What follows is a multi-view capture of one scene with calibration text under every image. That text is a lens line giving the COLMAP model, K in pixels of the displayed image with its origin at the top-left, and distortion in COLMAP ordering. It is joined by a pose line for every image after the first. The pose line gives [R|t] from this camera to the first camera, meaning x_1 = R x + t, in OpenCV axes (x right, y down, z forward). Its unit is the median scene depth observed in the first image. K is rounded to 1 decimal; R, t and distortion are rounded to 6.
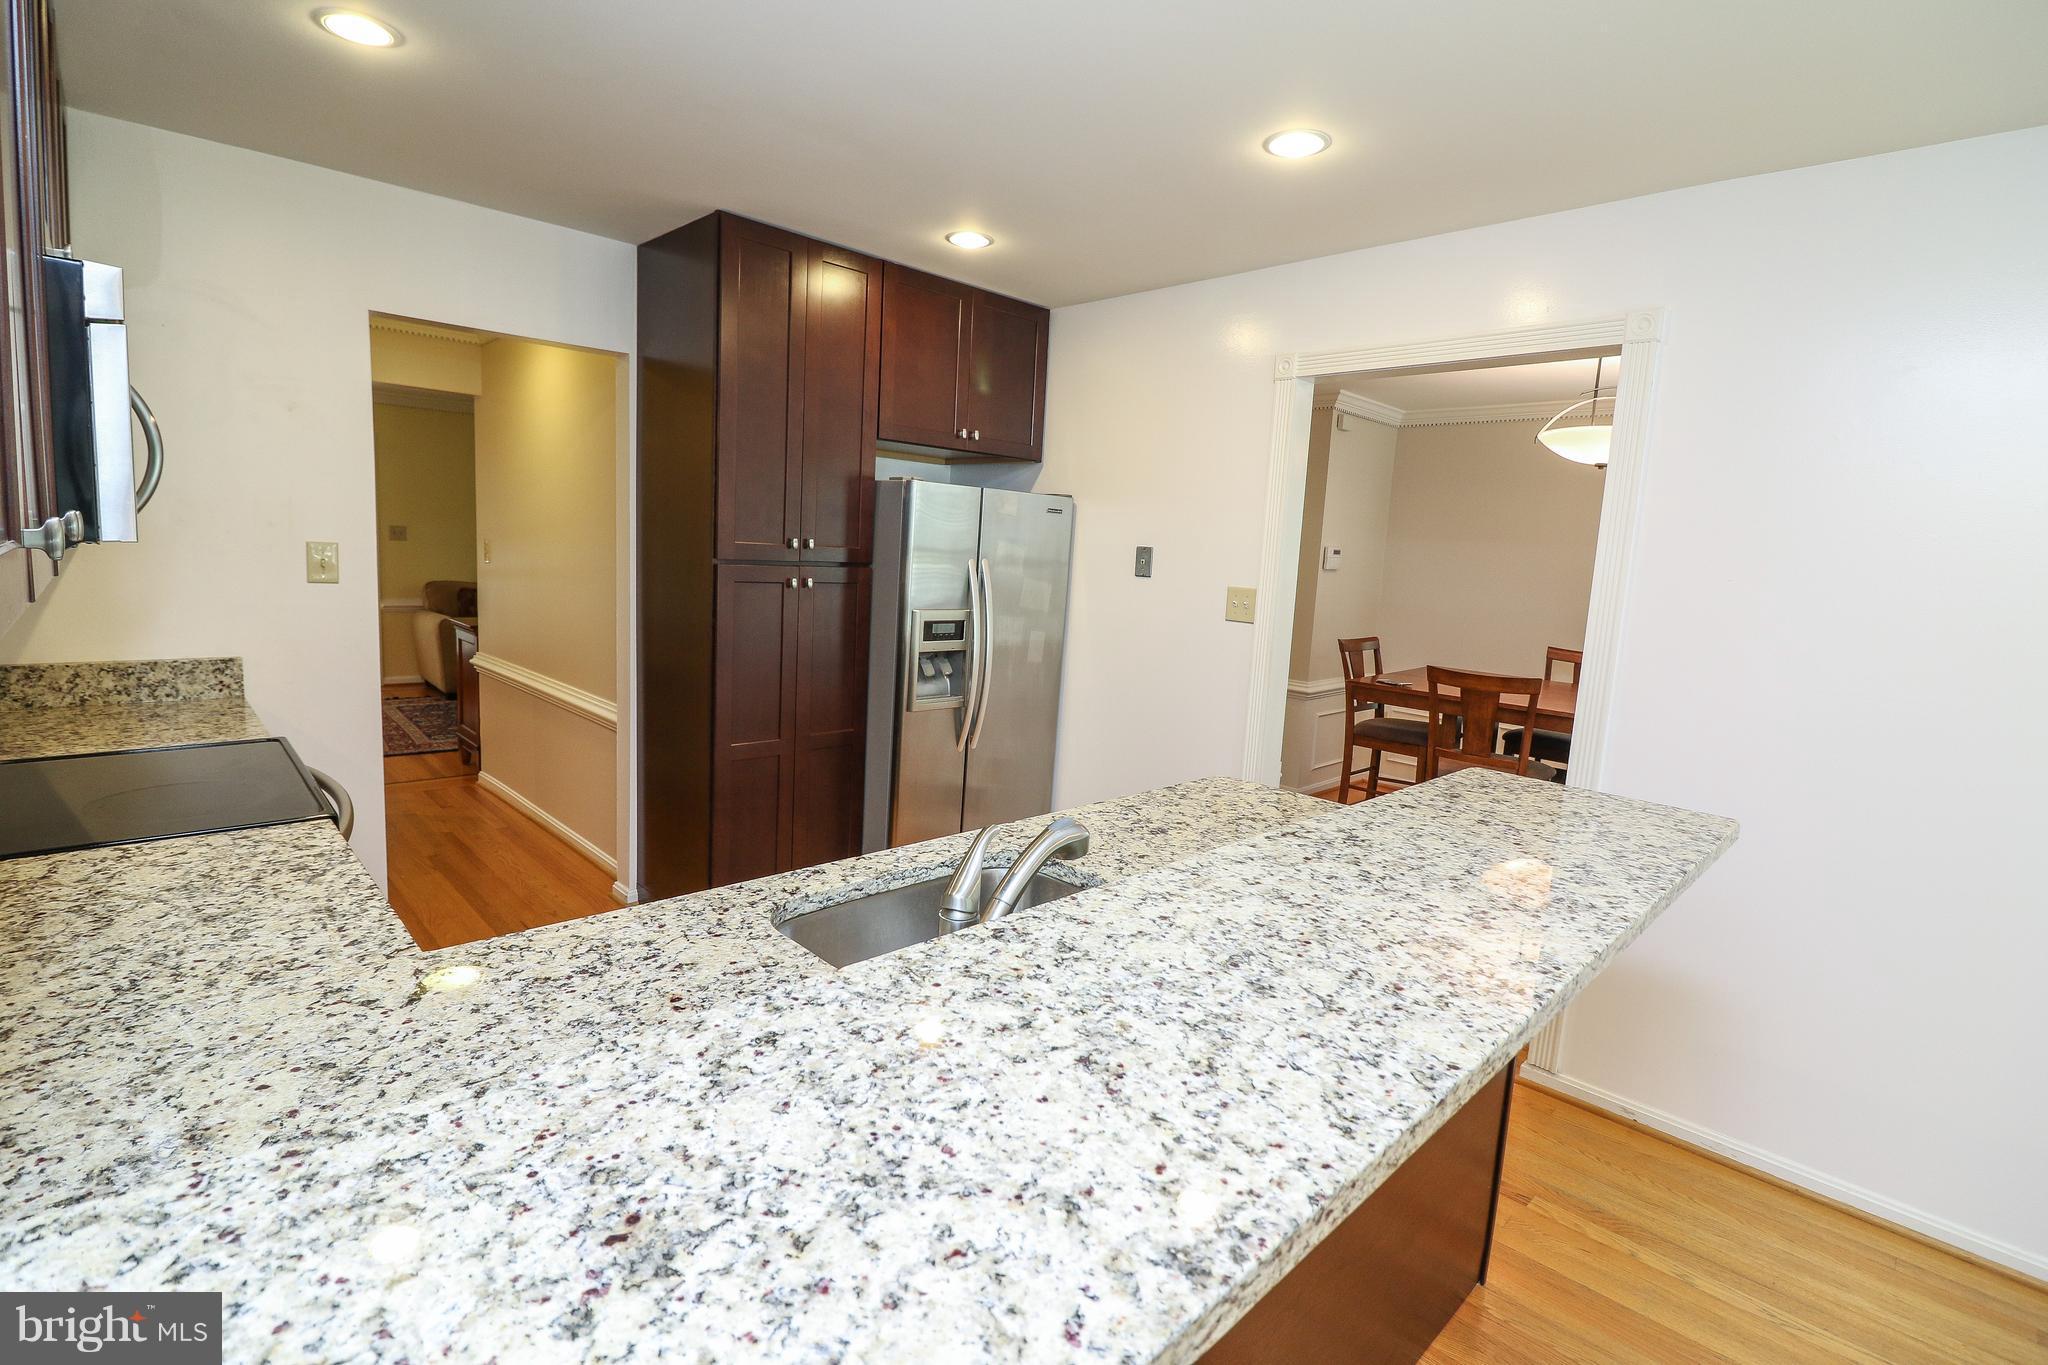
lens RADIAL K [[936.7, 0, 1020.0], [0, 936.7, 672.5], [0, 0, 1]] dist [-0.001419, -0.014204]
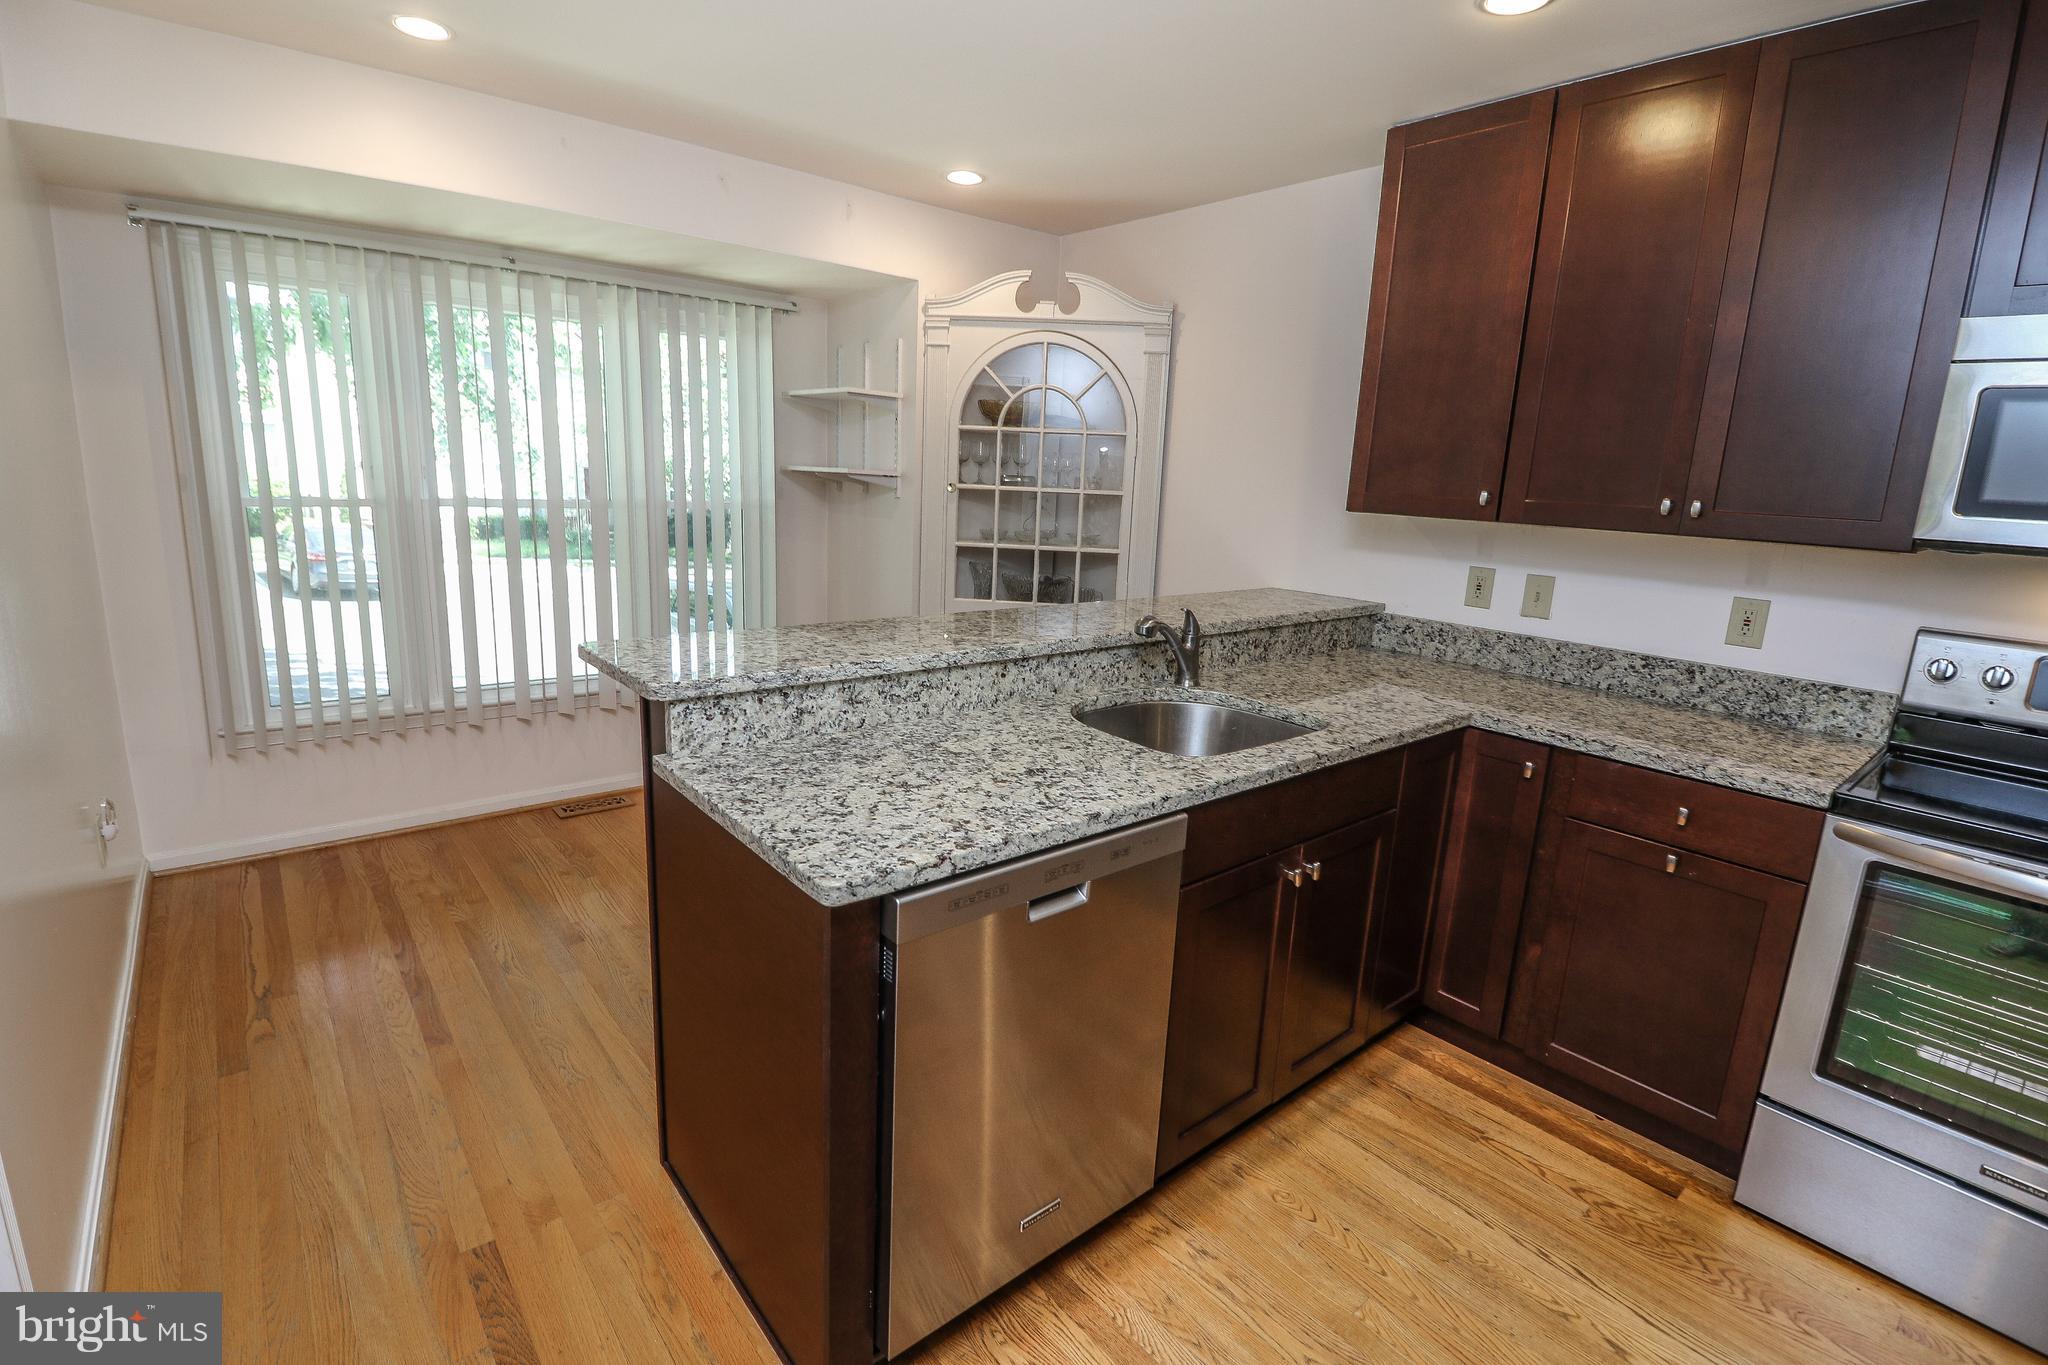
lens RADIAL K [[939.5, 0, 1023.5], [0, 939.5, 666.3], [0, 0, 1]] dist [0.001013, -0.014772]
pose [[-0.992783, -0.109056, 0.049877, 0.091263], [-0.086233, 0.938249, 0.335041, -0.168646], [-0.083336, 0.328322, -0.940883, 1.331949]]
